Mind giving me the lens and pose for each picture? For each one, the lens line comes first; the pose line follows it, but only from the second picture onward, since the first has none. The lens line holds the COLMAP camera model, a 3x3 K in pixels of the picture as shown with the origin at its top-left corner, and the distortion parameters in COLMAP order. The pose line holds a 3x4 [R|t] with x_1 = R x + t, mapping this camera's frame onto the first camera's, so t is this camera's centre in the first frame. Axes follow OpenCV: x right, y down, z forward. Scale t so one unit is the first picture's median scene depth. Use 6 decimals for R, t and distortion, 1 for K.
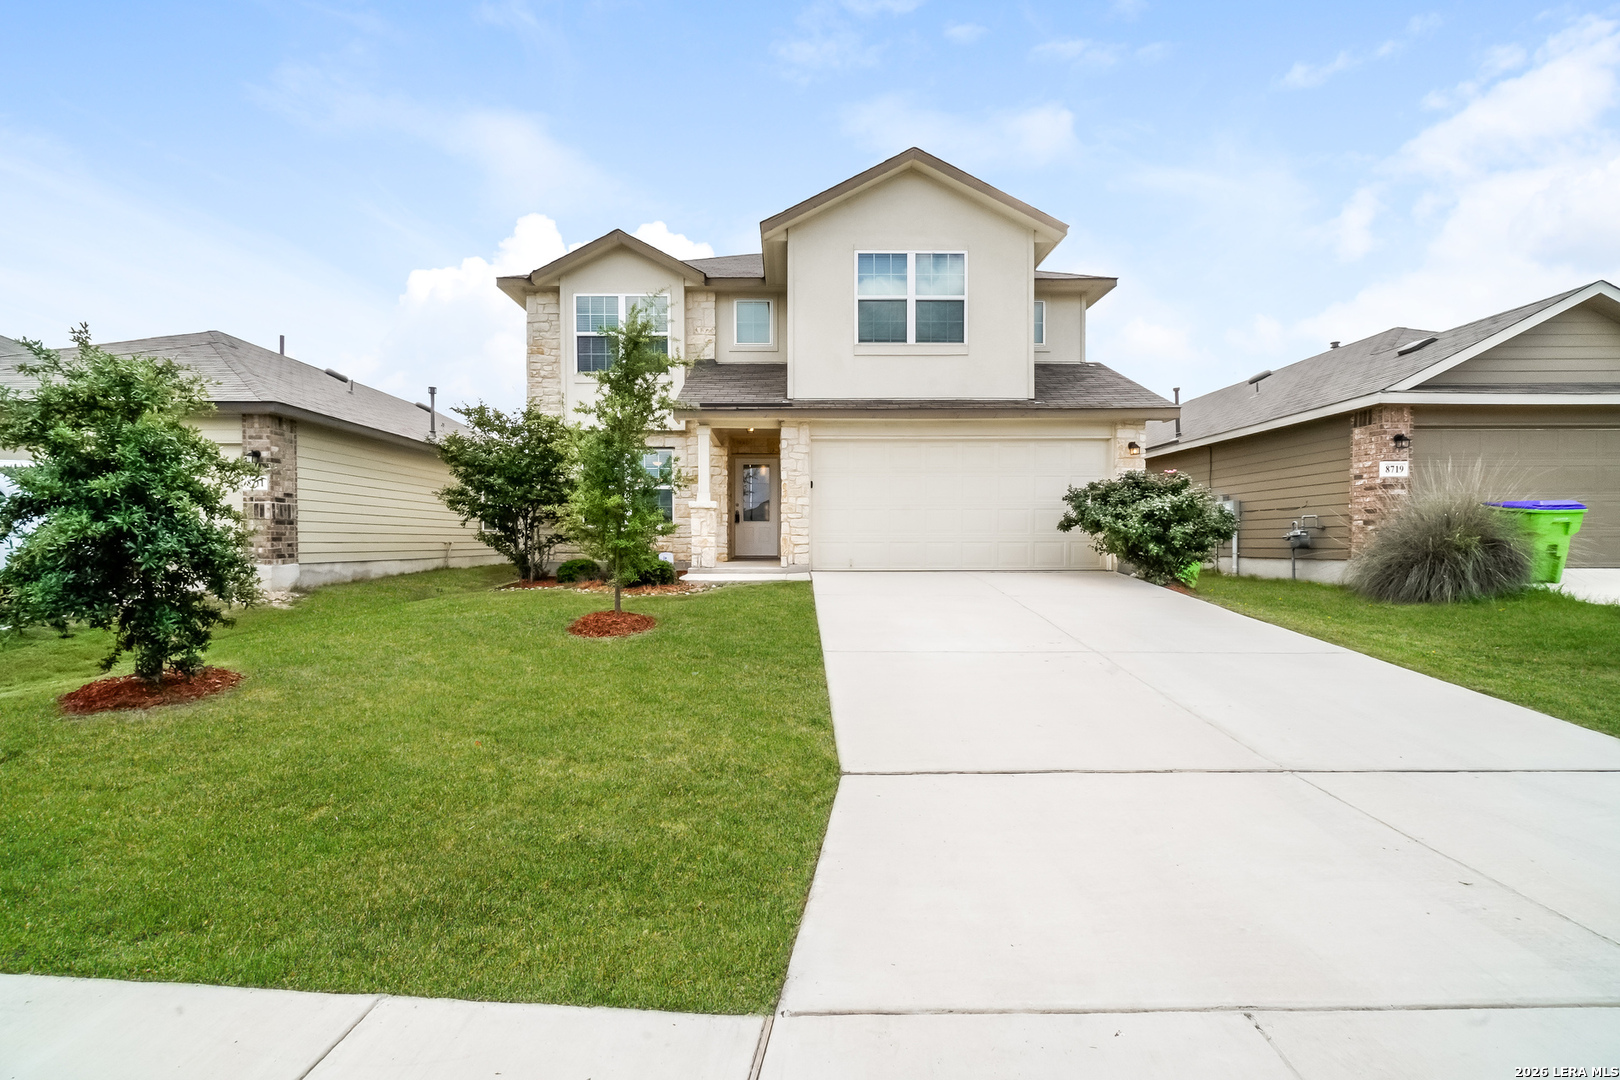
lens RADIAL K [[703.0, 0, 810.0], [0, 703.0, 540.0], [0, 0, 1]] dist [-0.001983, -0.000194]
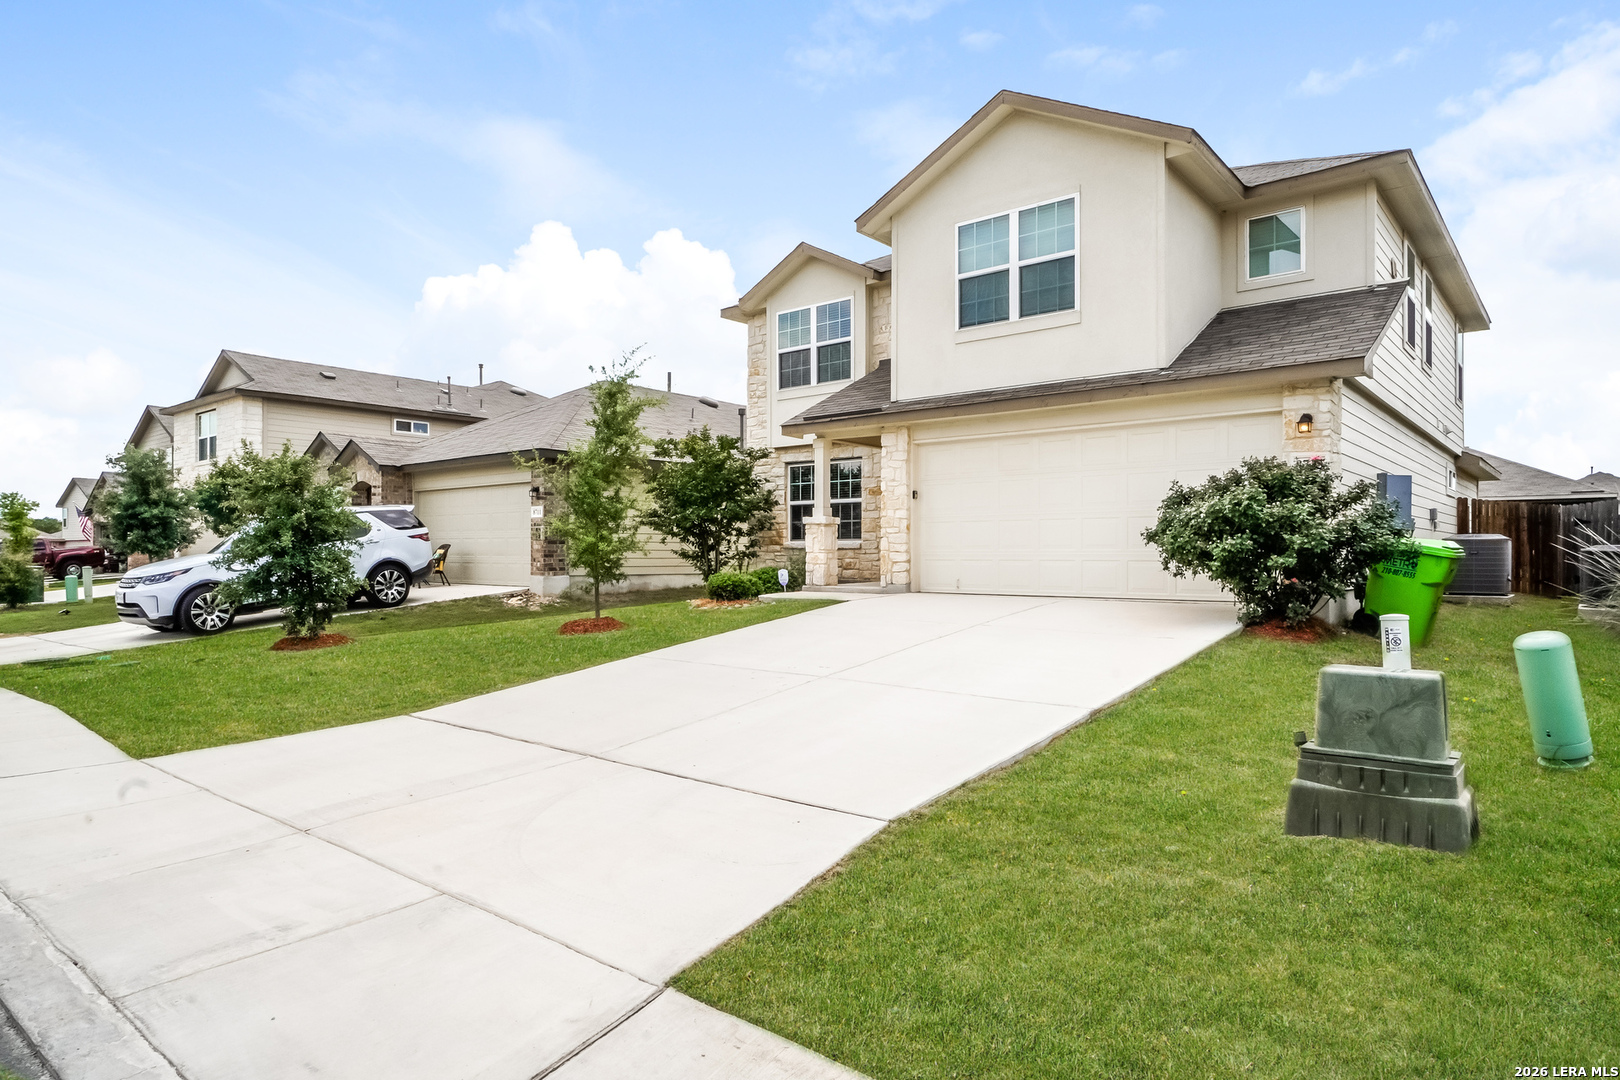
lens RADIAL K [[931.4, 0, 810.0], [0, 931.4, 540.0], [0, 0, 1]] dist [-0.033010, -0.000082]
pose [[0.771120, -0.009837, -0.636614, 0.652042], [0.000032, 0.999881, -0.015412, -0.003612], [0.636690, 0.011864, 0.771028, 0.006962]]
